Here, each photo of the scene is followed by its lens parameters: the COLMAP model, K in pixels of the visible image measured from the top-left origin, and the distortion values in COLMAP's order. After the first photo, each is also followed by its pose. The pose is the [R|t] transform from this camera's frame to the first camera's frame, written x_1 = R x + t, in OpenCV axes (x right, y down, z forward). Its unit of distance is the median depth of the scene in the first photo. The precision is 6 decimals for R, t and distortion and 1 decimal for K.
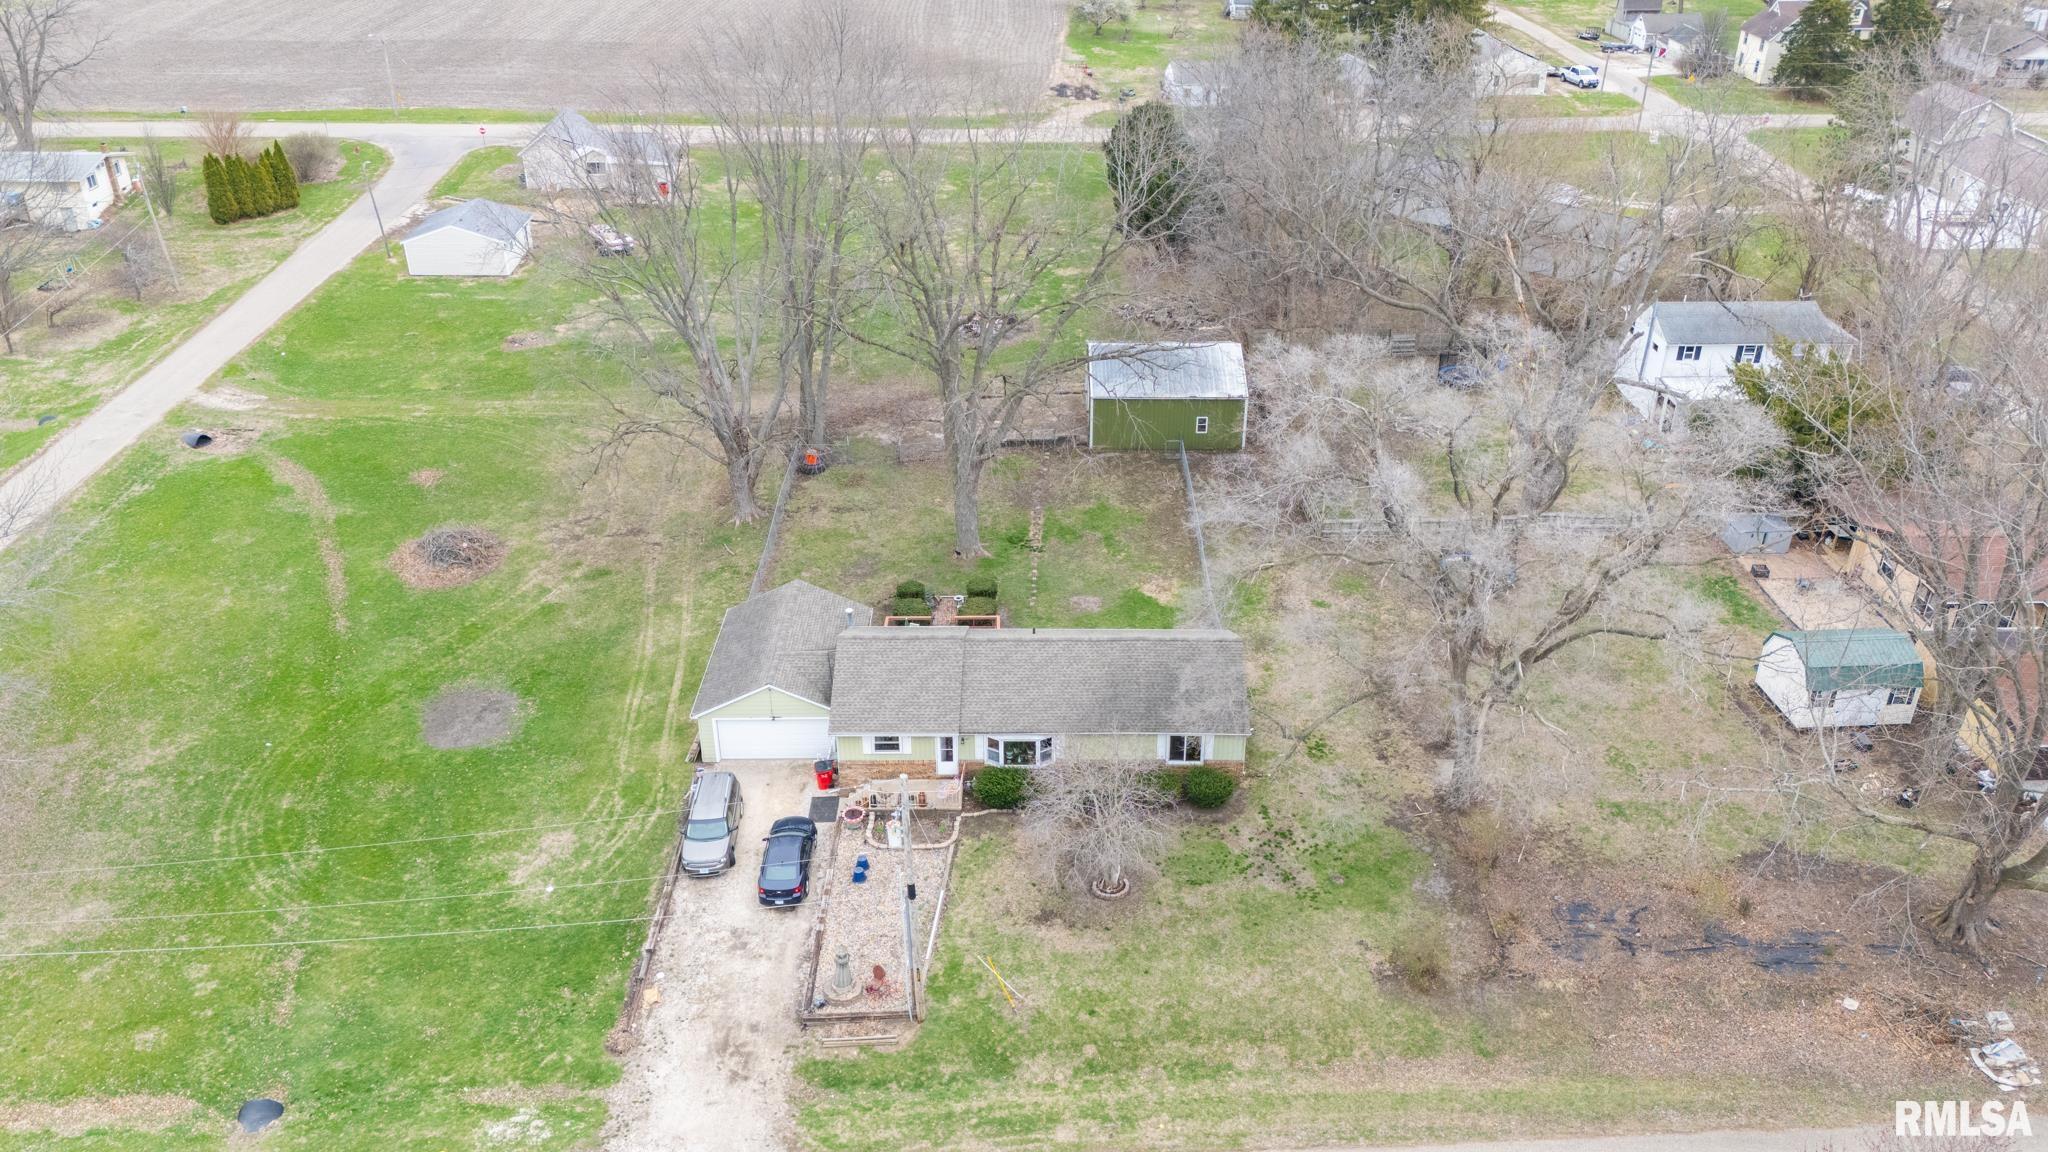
lens RADIAL K [[1494.5, 0, 1018.7], [0, 1494.5, 574.3], [0, 0, 1]] dist [0.068746, -0.057099]
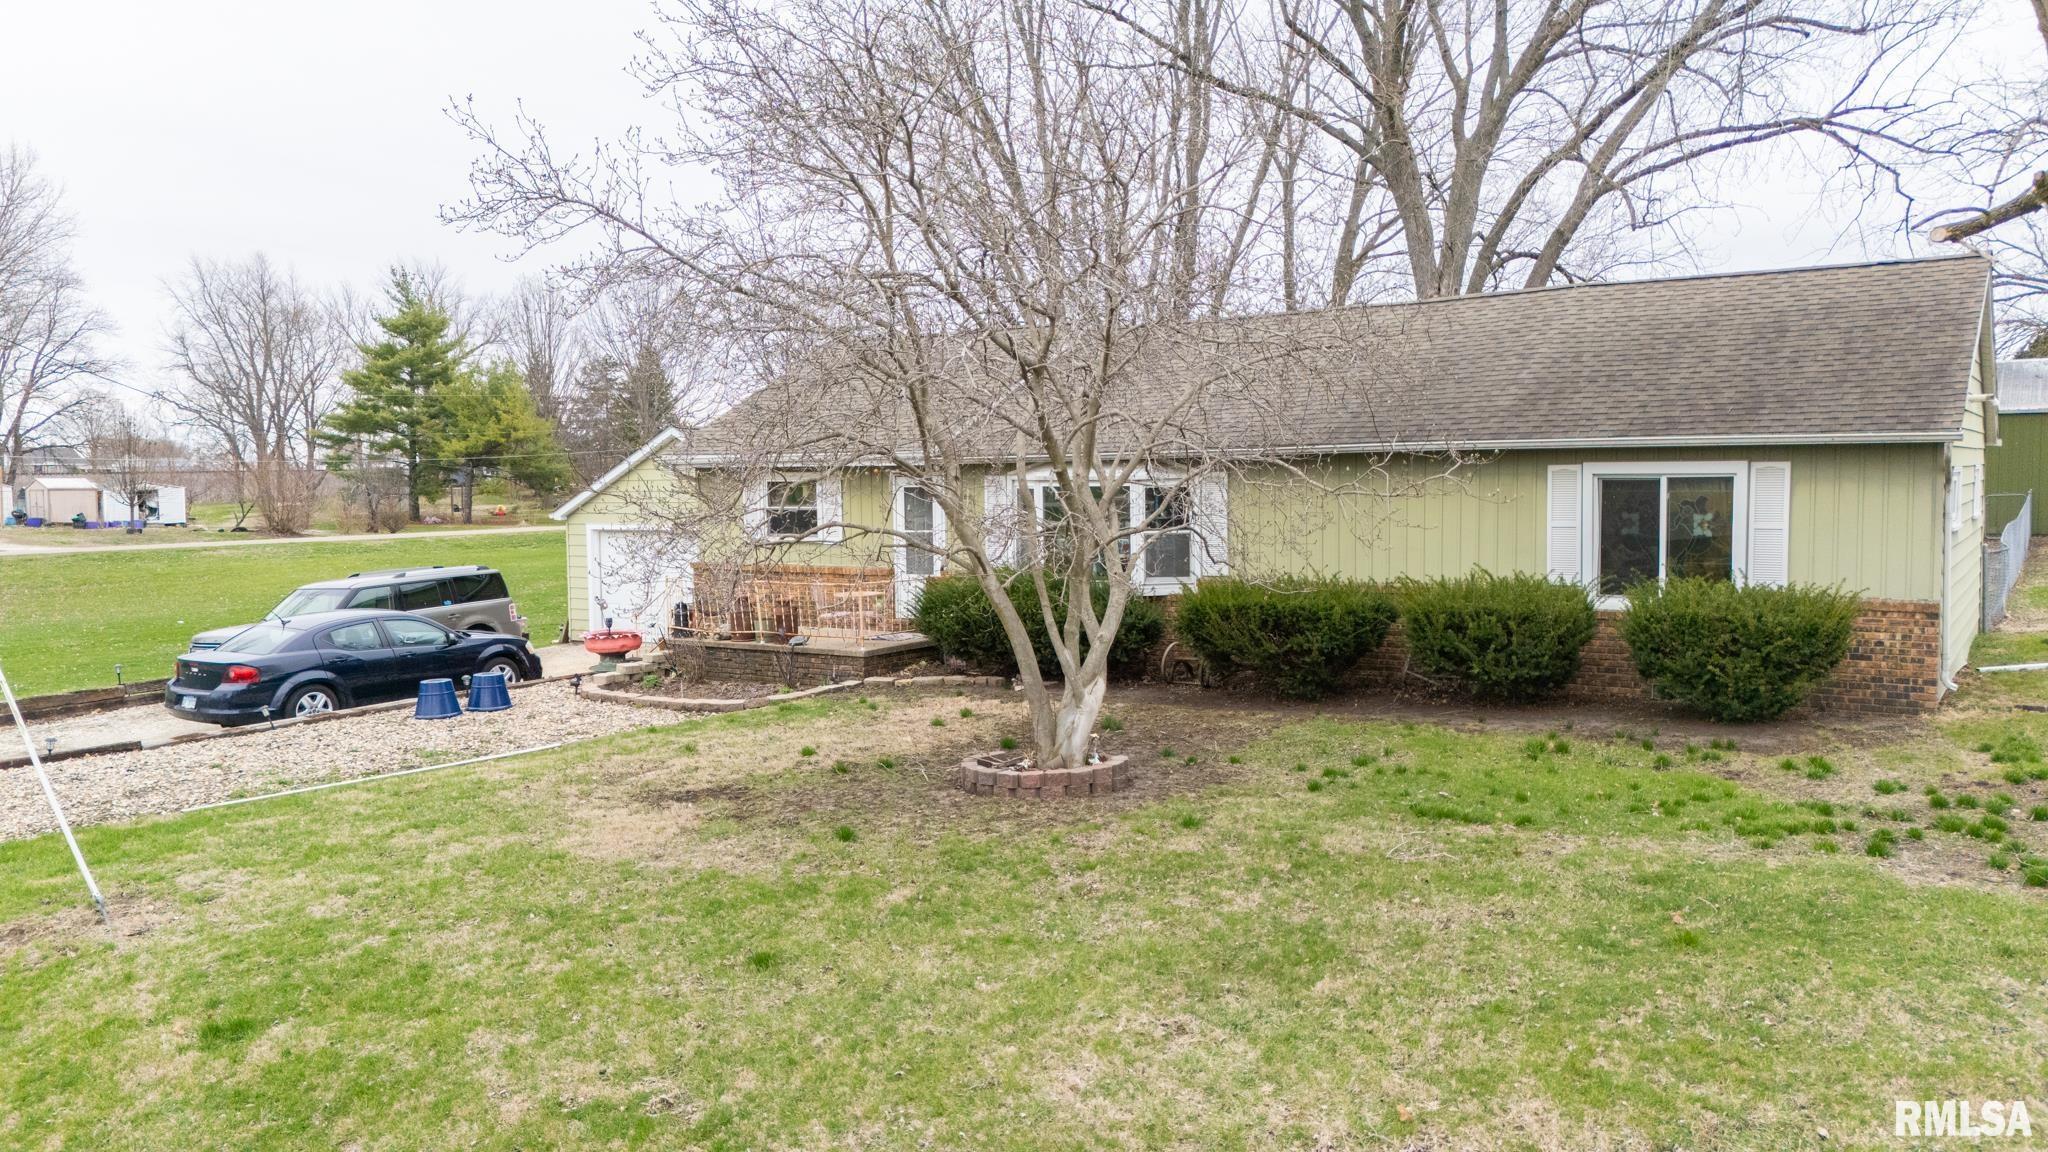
lens RADIAL K [[1489.3, 0, 1024.0], [0, 1489.3, 576.0], [0, 0, 1]] dist [0.045194, -0.000153]
pose [[0.835079, 0.040940, -0.548604, 0.165686], [-0.261150, 0.907205, -0.329819, 0.240653], [0.484193, 0.418693, 0.768279, 0.778318]]
